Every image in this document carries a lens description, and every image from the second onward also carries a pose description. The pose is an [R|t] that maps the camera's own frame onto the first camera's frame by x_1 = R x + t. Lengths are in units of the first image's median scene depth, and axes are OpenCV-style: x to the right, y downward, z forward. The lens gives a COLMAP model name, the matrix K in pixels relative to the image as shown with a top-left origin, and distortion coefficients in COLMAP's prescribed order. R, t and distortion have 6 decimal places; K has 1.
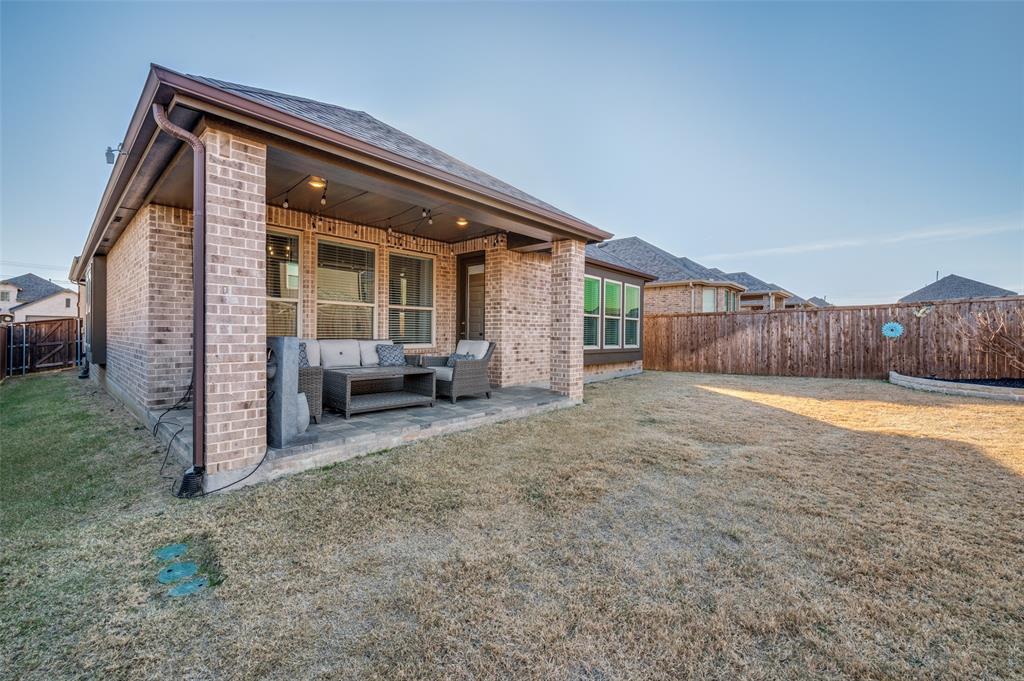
lens RADIAL K [[413.1, 0, 513.1], [0, 413.1, 335.1], [0, 0, 1]] dist [0.000419, 0.000028]
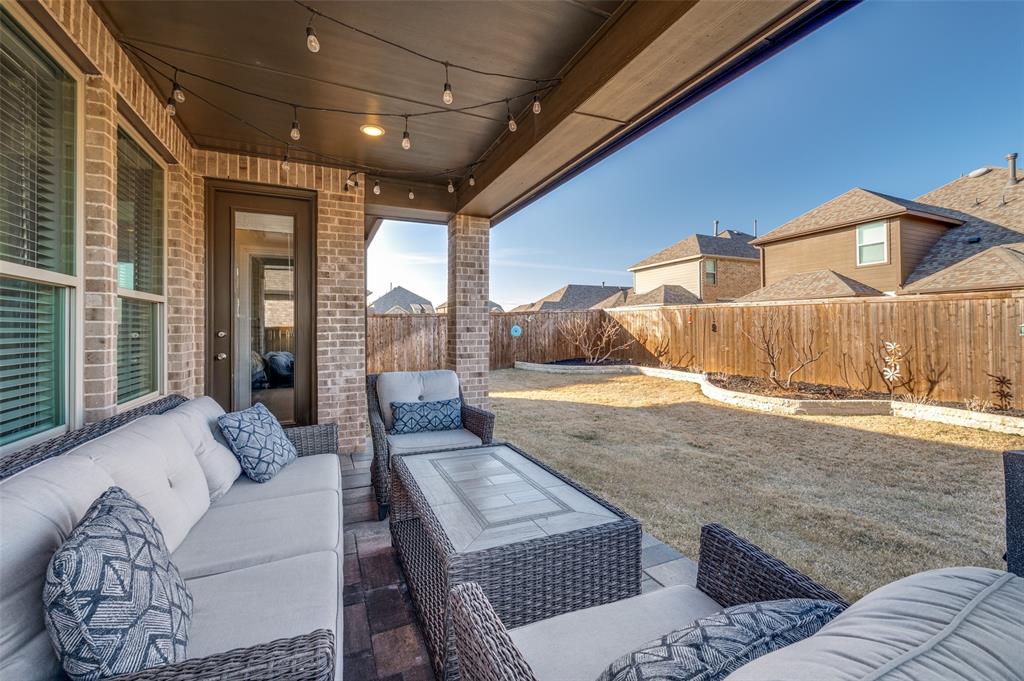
lens RADIAL K [[413.1, 0, 511.3], [0, 413.1, 332.6], [0, 0, 1]] dist [0.000419, 0.000028]
pose [[0.399808, -0.020062, 0.916379, -0.364486], [0.016074, 0.999760, 0.014874, -0.028877], [-0.916458, 0.008783, 0.400035, 0.476546]]
